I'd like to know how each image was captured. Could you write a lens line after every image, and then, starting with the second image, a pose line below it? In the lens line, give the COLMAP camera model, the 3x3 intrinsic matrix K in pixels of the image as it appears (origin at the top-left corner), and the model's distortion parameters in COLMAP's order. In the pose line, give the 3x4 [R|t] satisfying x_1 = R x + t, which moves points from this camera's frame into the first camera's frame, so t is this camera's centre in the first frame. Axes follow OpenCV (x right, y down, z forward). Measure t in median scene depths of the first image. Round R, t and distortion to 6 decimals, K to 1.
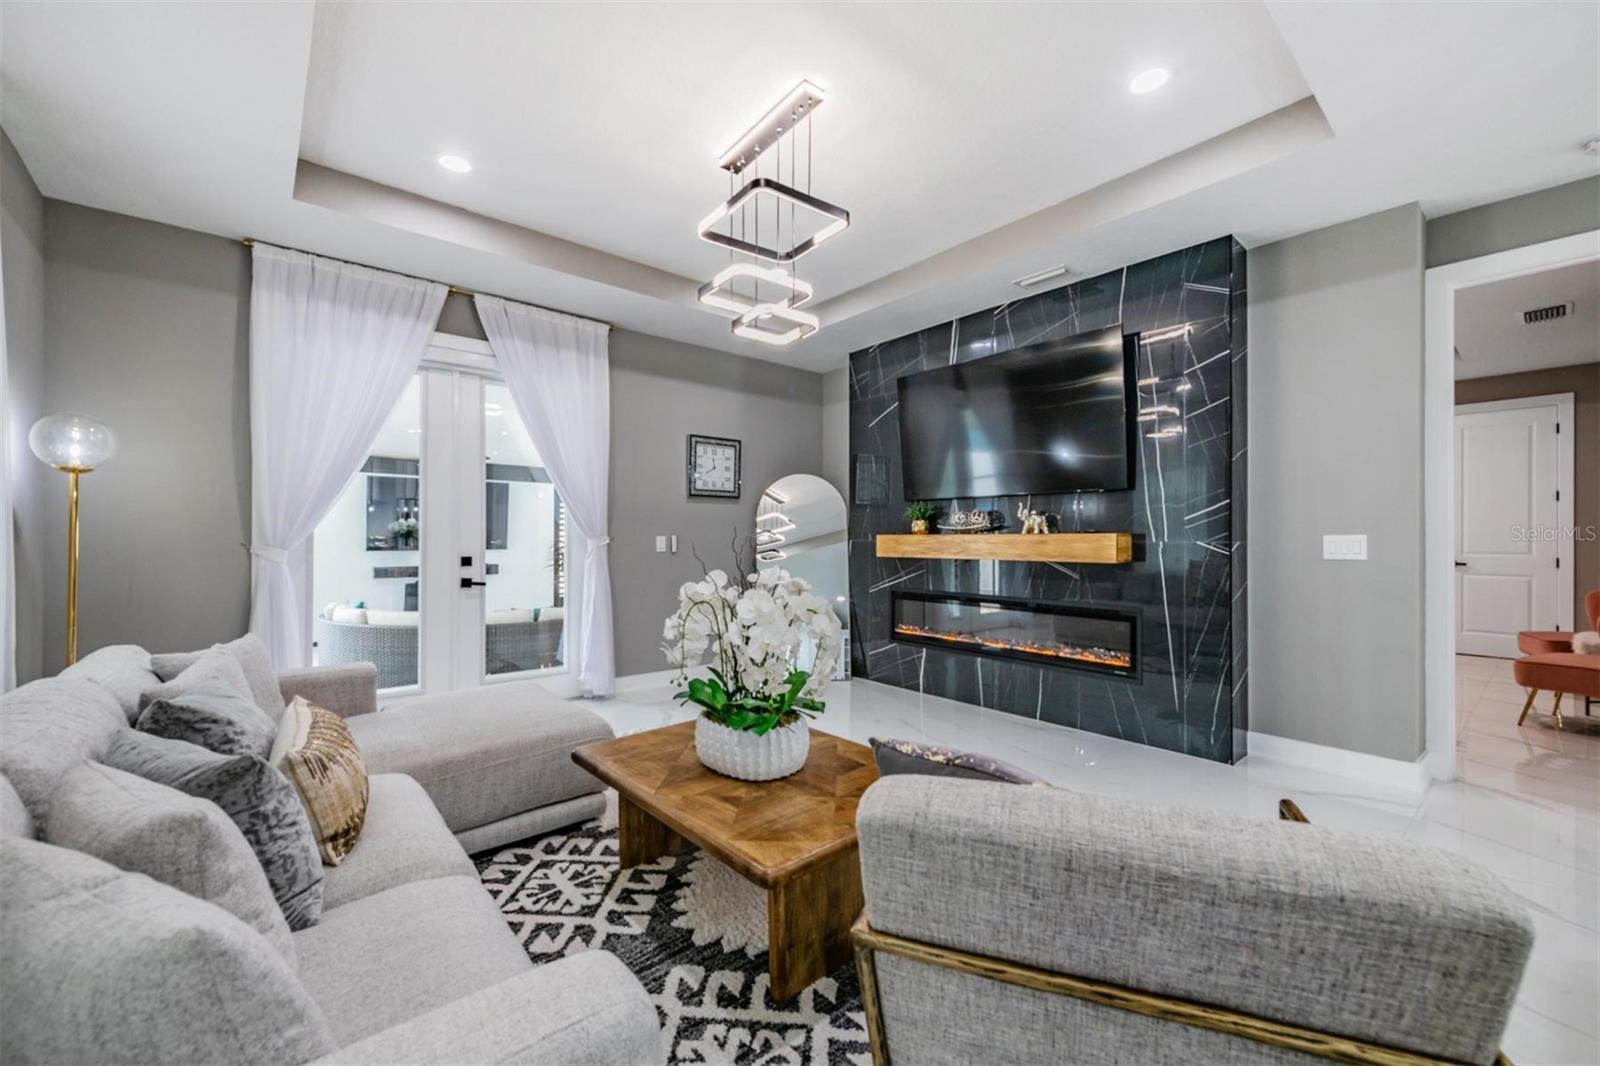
lens RADIAL K [[634.2, 0, 800.6], [0, 634.2, 544.1], [0, 0, 1]] dist [0.005303, -0.003643]
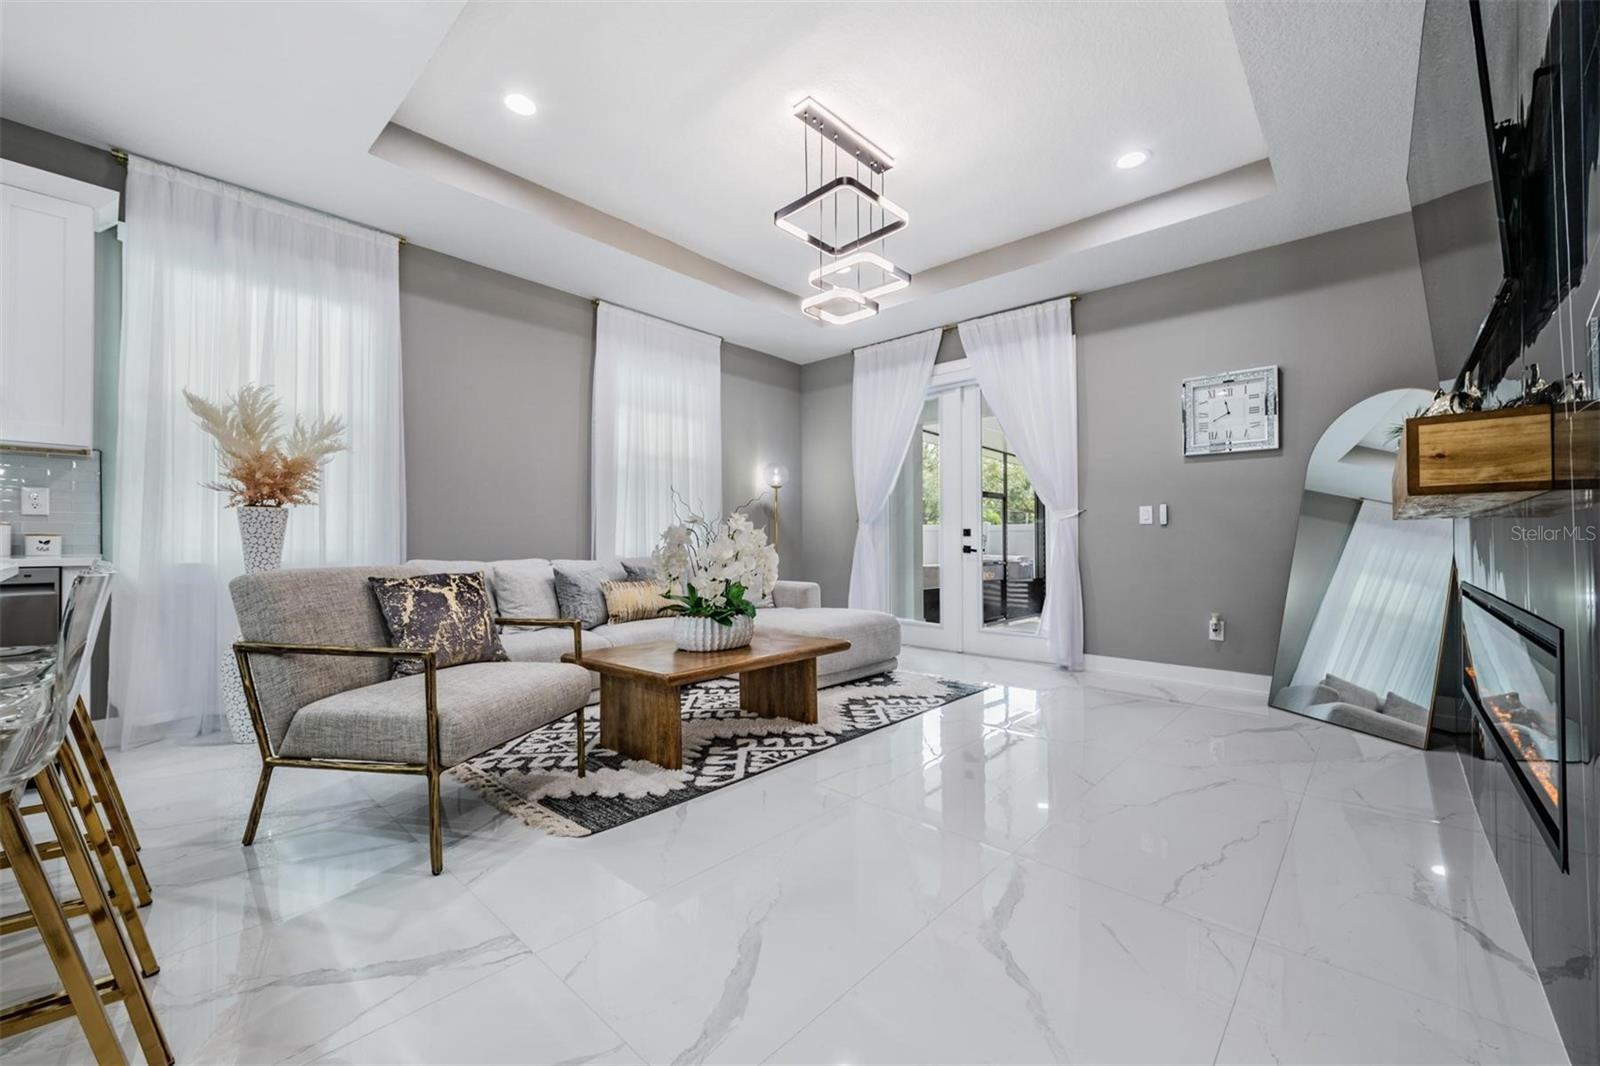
lens RADIAL K [[634.2, 0, 795.0], [0, 634.2, 532.2], [0, 0, 1]] dist [0.005303, -0.003643]
pose [[0.131321, -0.015563, -0.991218, 0.750284], [-0.010324, 0.999801, -0.017065, 0.055776], [0.991286, 0.012475, 0.131134, 0.529549]]
